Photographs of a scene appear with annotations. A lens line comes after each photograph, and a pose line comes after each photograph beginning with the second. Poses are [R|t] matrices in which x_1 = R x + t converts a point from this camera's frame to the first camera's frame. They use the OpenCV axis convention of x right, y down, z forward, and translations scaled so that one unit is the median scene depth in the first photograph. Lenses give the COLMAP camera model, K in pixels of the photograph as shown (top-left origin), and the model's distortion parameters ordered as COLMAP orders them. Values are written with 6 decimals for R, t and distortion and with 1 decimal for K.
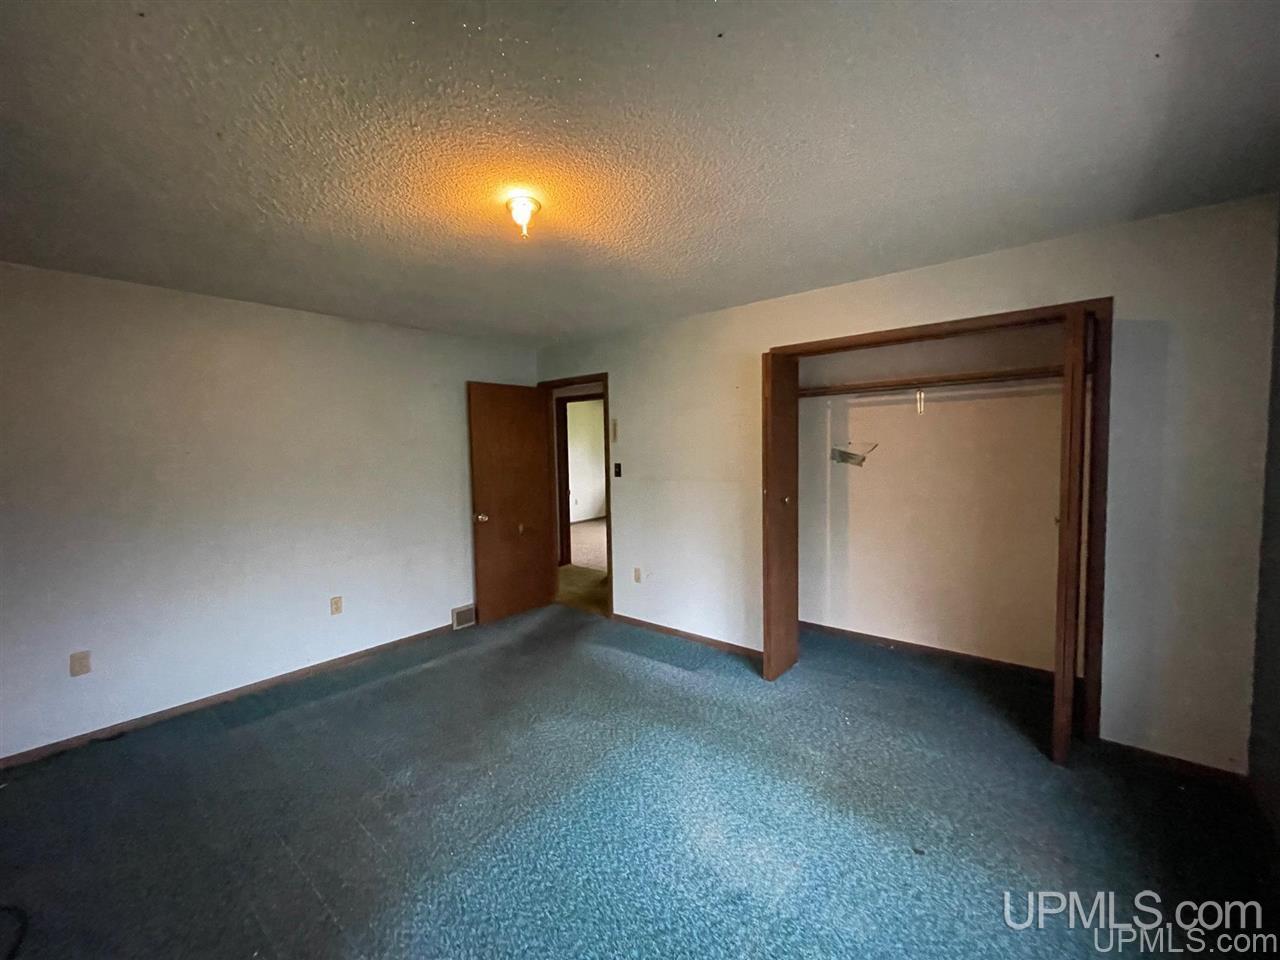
lens RADIAL K [[514.7, 0, 635.6], [0, 514.7, 480.1], [0, 0, 1]] dist [0.000253, -0.000080]
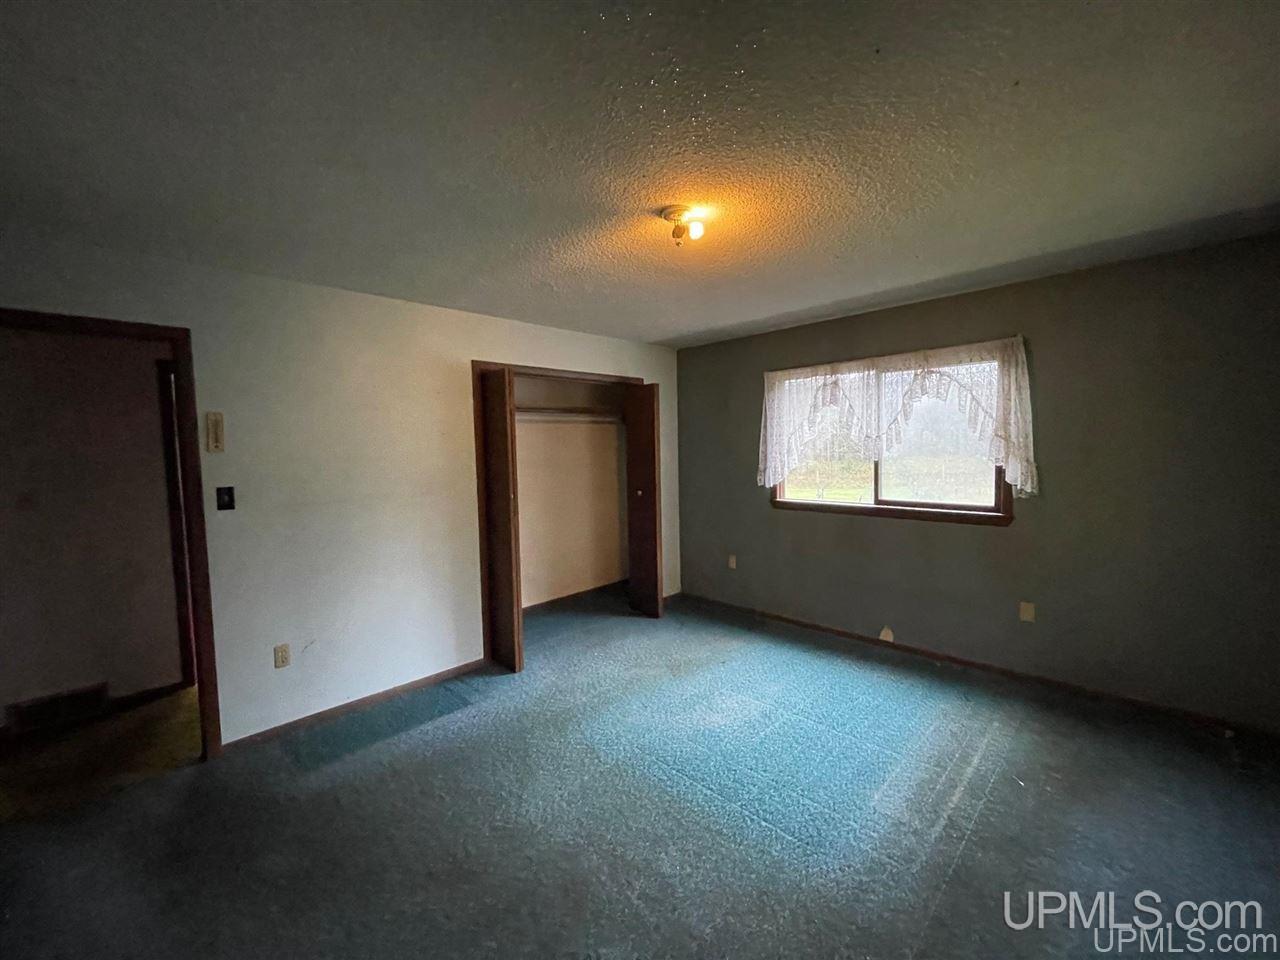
lens RADIAL K [[514.7, 0, 635.1], [0, 514.7, 487.4], [0, 0, 1]] dist [0.000253, -0.000080]
pose [[0.096746, -0.065257, 0.993168, -0.703441], [0.083009, 0.994901, 0.057285, -0.033180], [-0.991842, 0.076900, 0.101670, 0.568788]]
